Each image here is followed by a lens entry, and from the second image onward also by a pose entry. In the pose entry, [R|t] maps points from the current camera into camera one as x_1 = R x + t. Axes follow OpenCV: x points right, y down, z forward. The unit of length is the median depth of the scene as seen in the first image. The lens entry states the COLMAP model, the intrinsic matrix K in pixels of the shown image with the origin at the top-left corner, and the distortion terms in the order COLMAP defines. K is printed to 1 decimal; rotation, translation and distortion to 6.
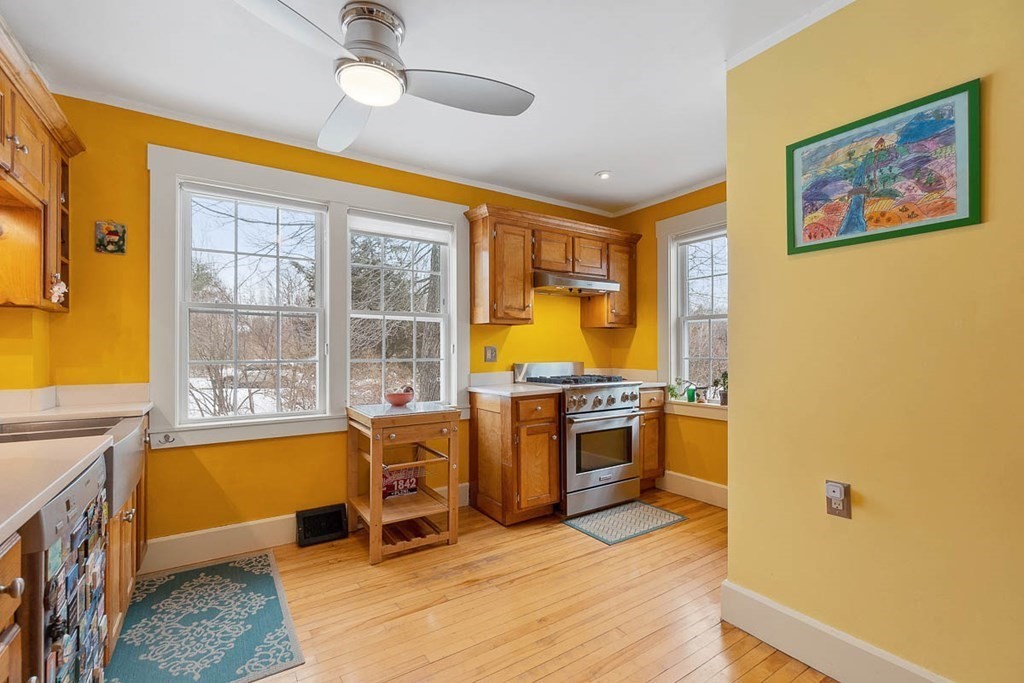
lens RADIAL K [[445.7, 0, 507.6], [0, 445.7, 347.9], [0, 0, 1]] dist [0.000376, 0.000734]
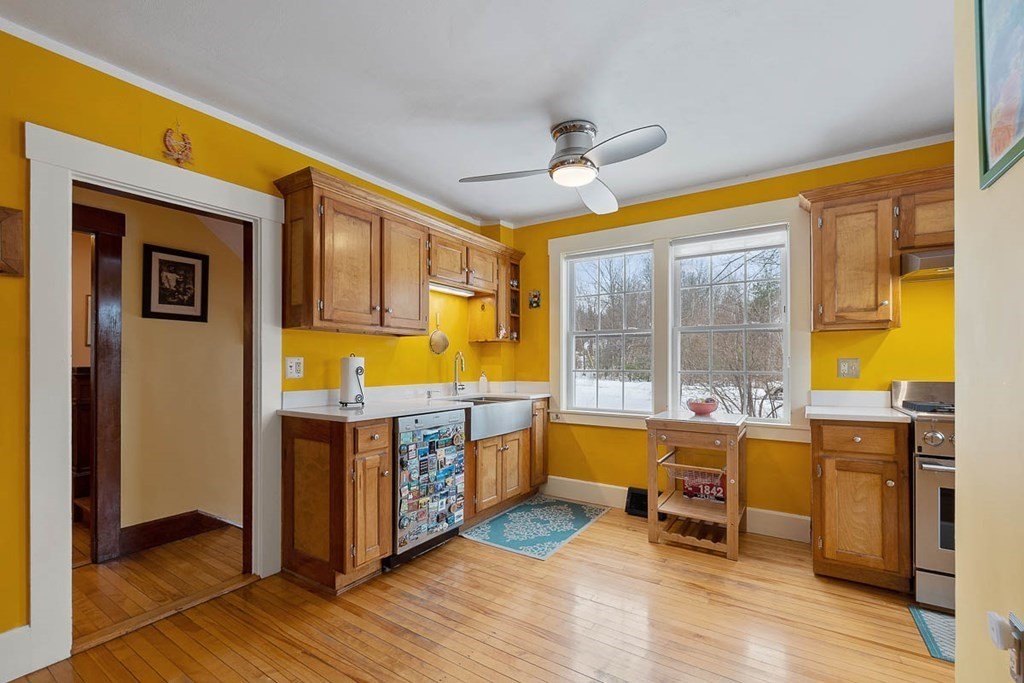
lens RADIAL K [[445.7, 0, 506.8], [0, 445.7, 362.8], [0, 0, 1]] dist [0.000376, 0.000734]
pose [[0.404577, 0.001190, -0.914503, 0.477813], [0.004864, 0.999982, 0.003453, -0.000641], [0.914491, -0.005845, 0.404564, 0.124784]]
